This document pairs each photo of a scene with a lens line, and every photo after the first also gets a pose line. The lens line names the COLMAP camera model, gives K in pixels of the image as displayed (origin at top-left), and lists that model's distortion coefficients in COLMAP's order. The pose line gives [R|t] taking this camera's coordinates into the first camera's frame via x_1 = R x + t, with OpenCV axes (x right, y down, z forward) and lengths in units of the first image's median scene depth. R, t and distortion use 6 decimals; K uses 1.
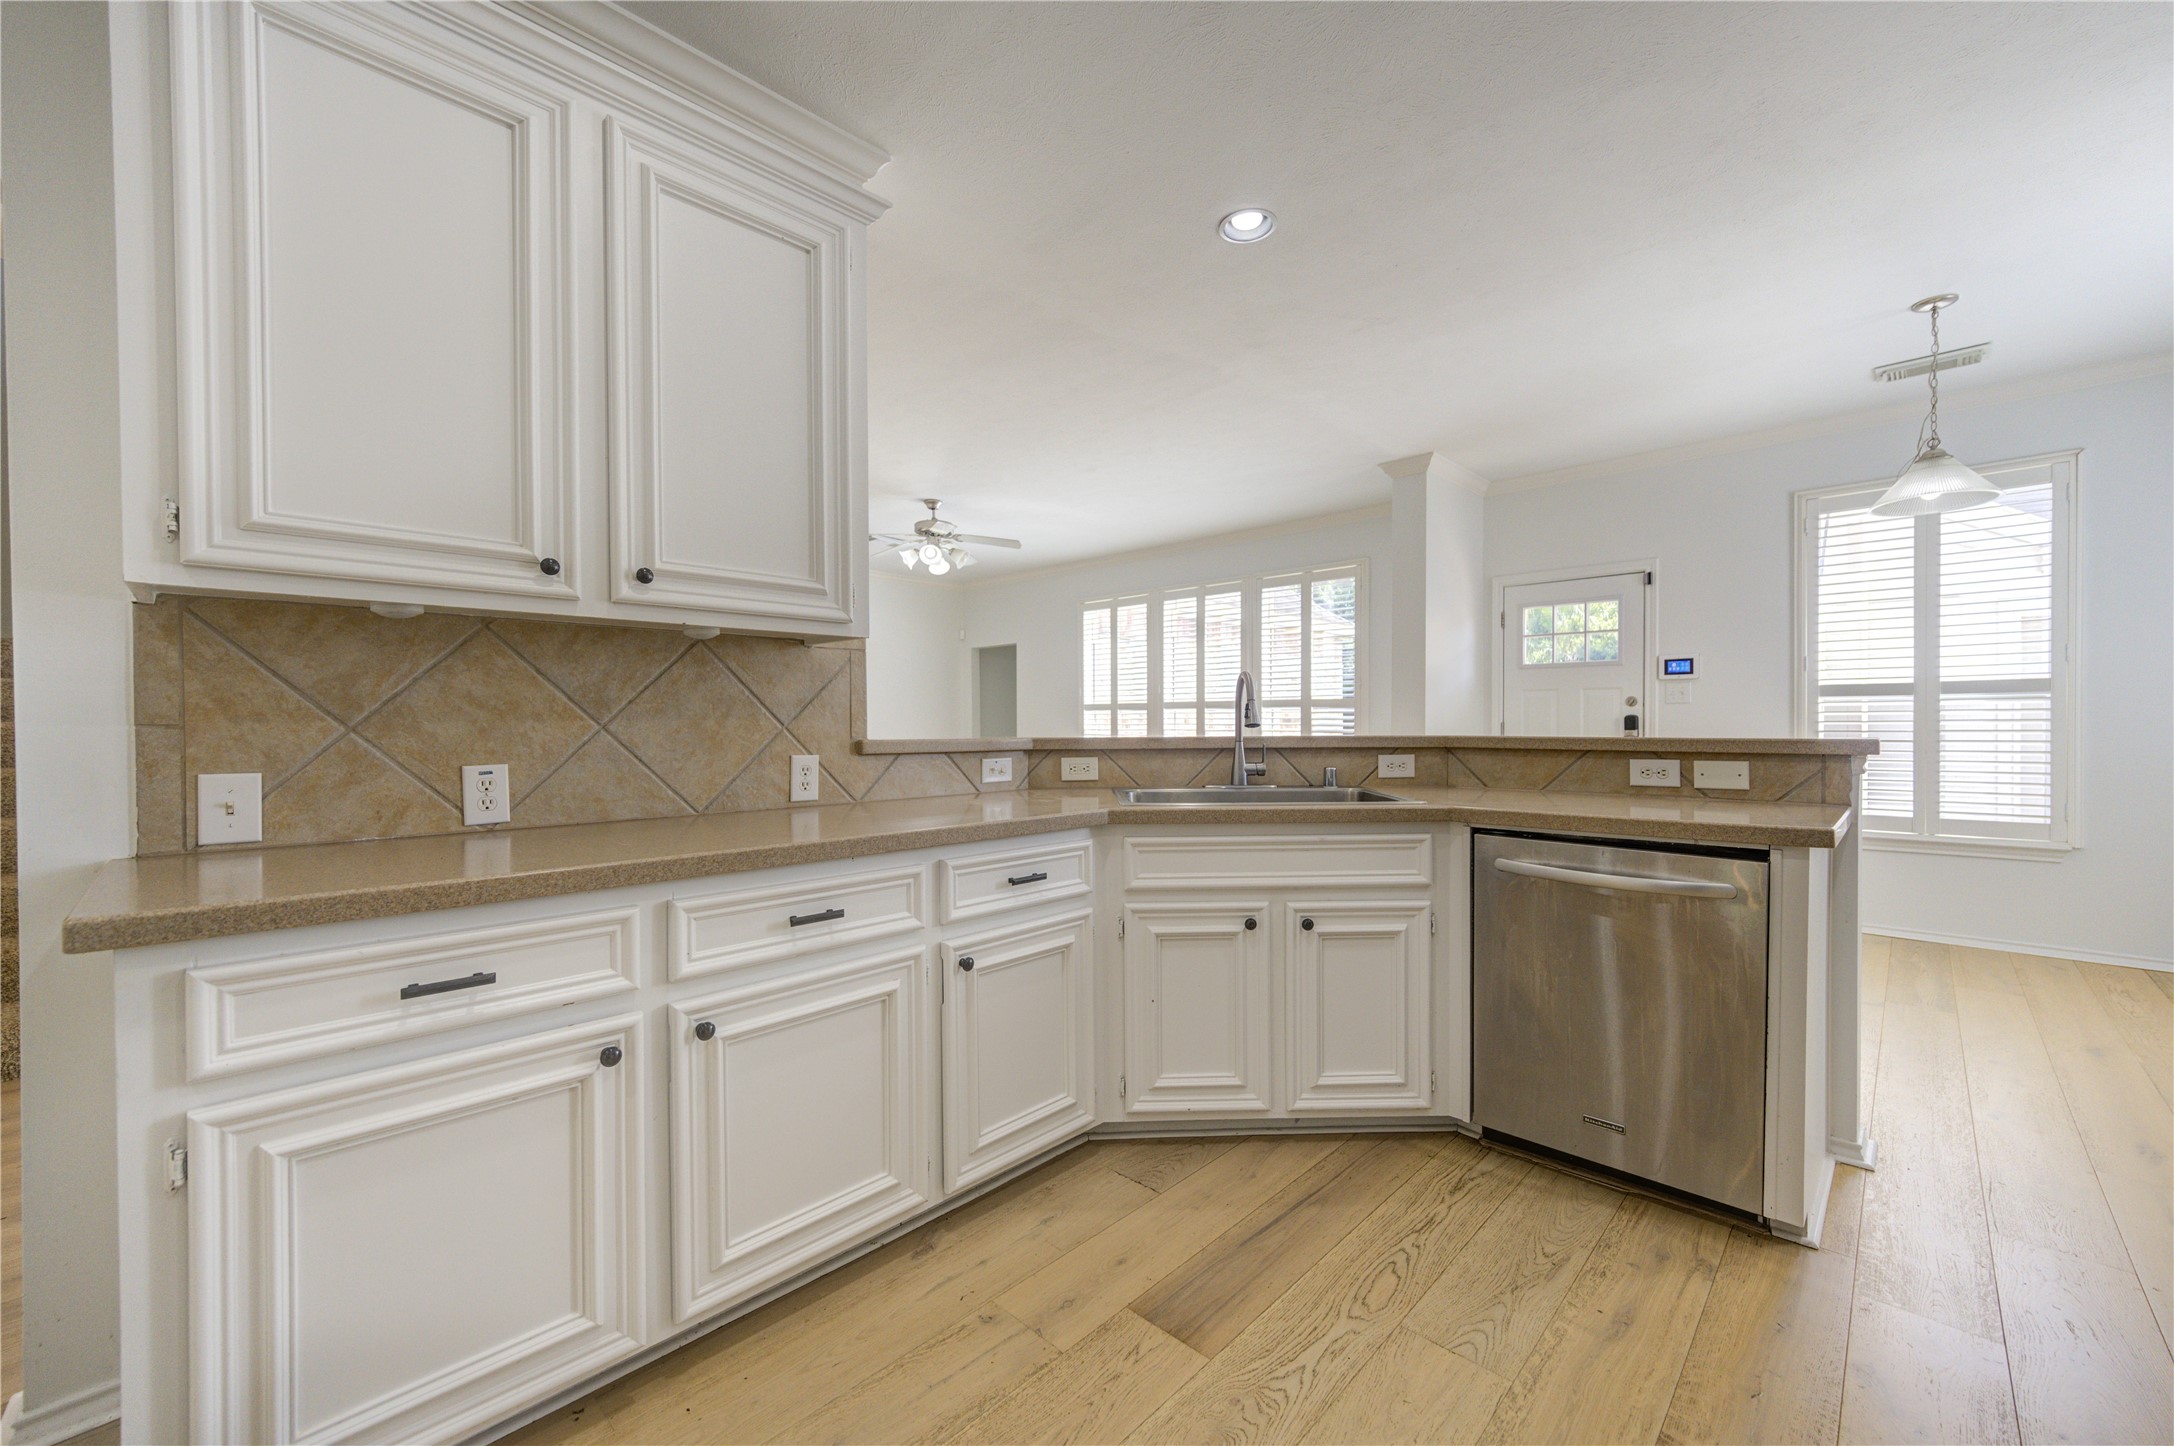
lens RADIAL K [[856.8, 0, 1092.7], [0, 856.8, 731.5], [0, 0, 1]] dist [0.001955, -0.000339]
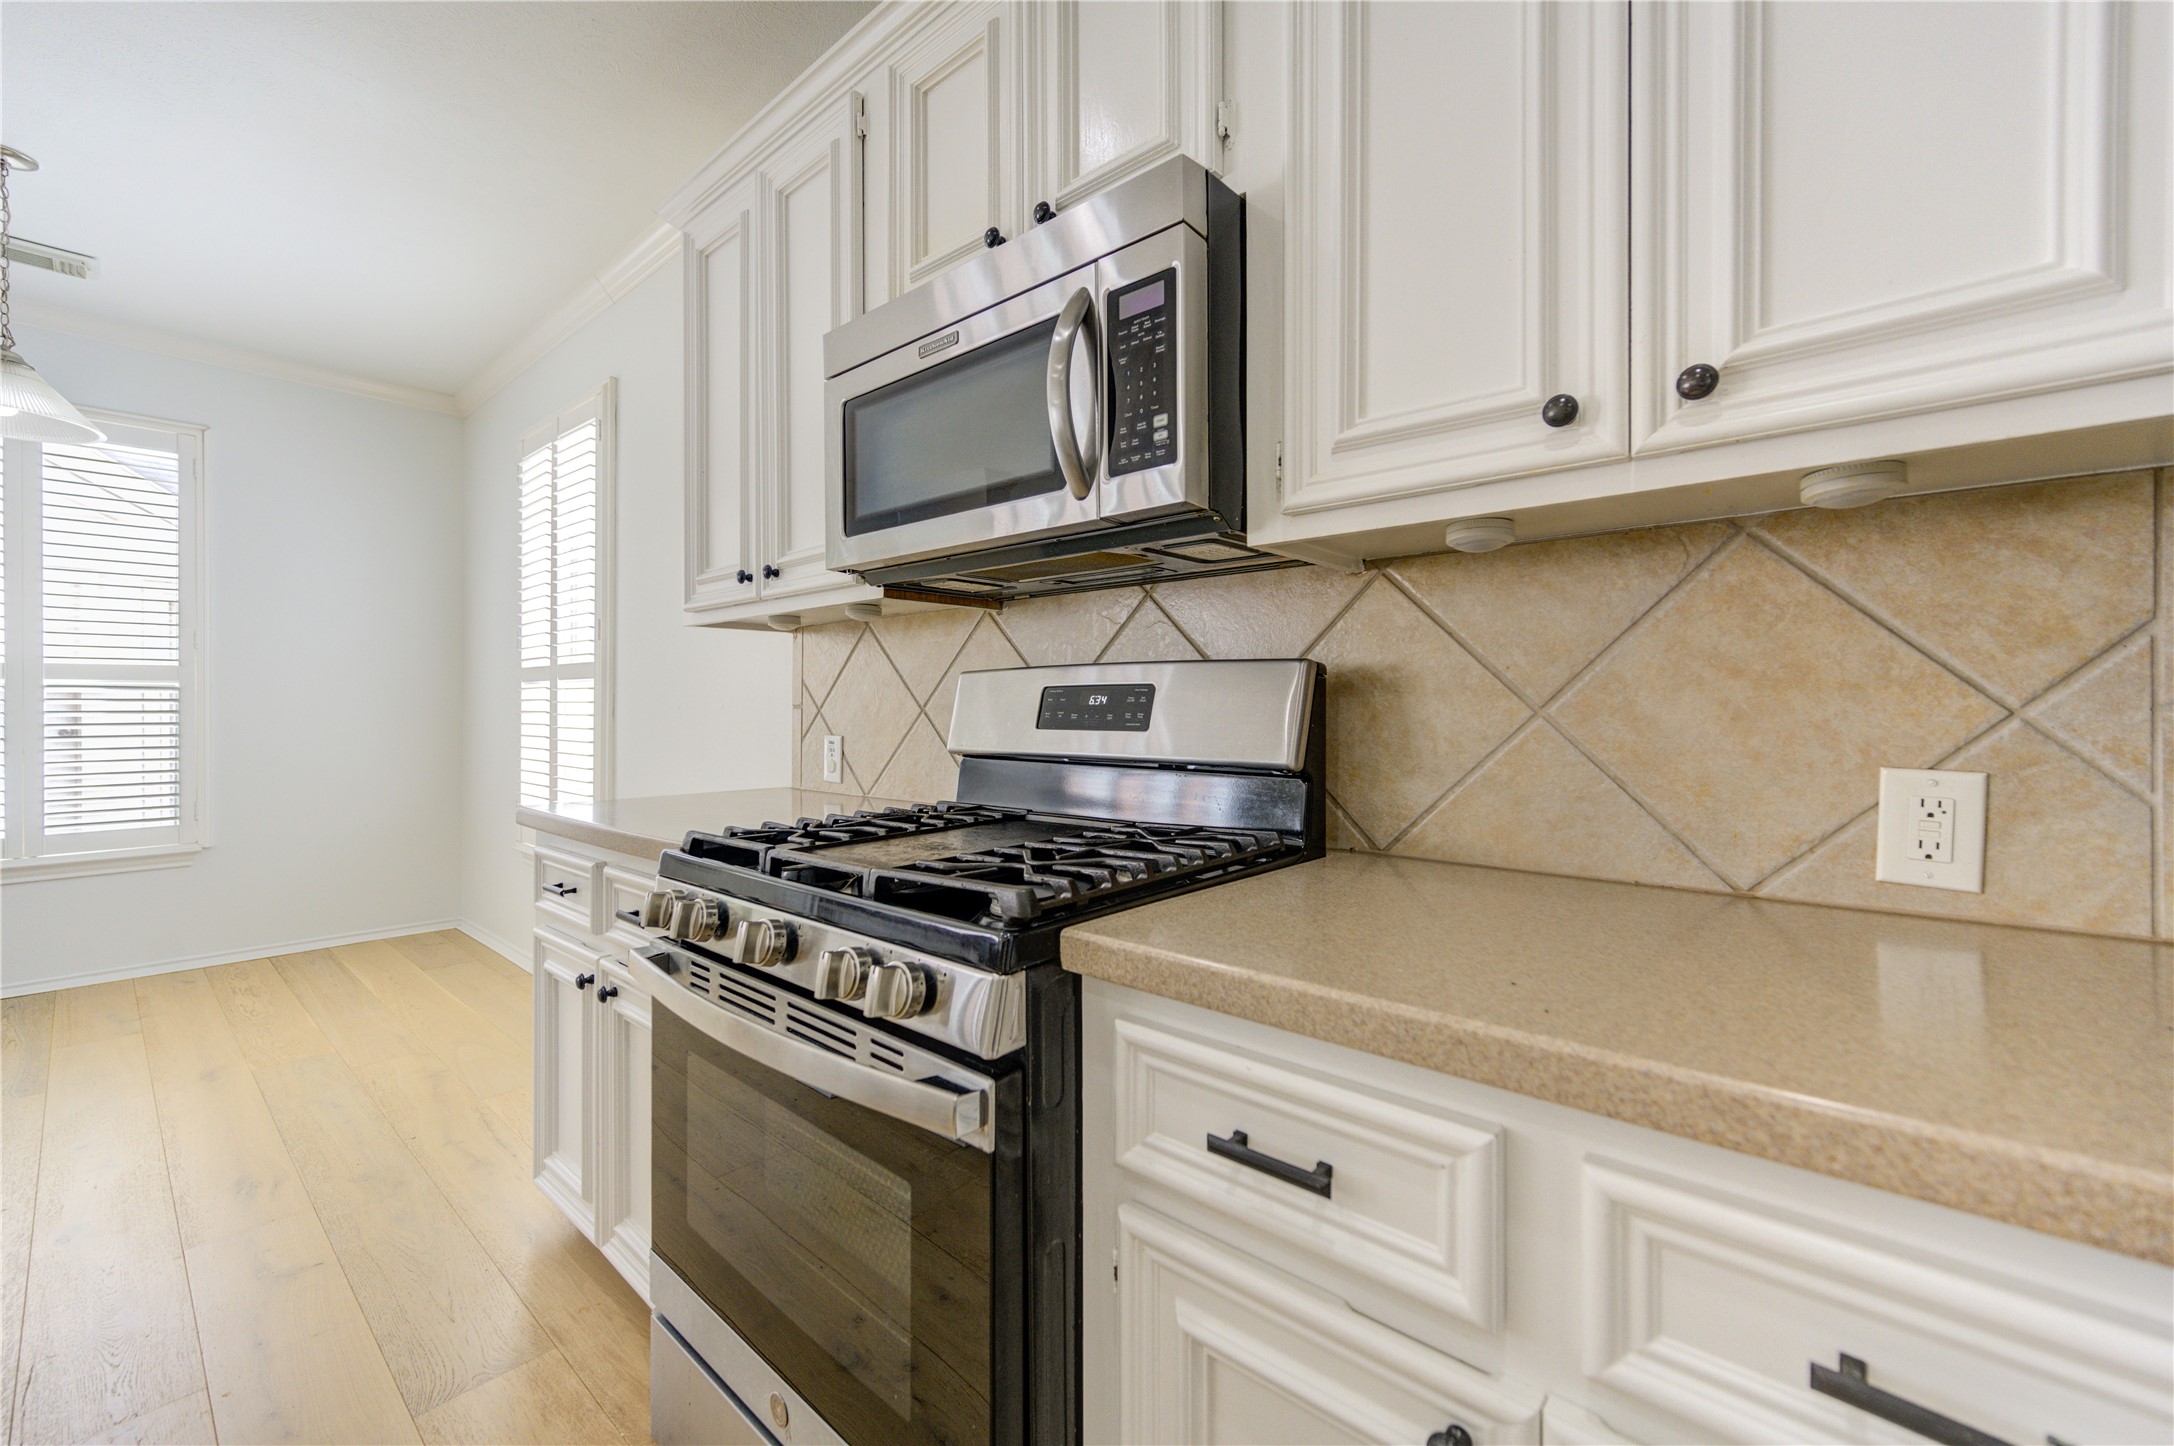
lens RADIAL K [[855.2, 0, 1087.2], [0, 855.2, 711.5], [0, 0, 1]] dist [0.001611, 0.000210]
pose [[-0.059273, 0.002701, 0.998238, 0.157410], [0.010992, 0.999937, -0.002053, -0.001176], [-0.998181, 0.010851, -0.059299, 0.092830]]
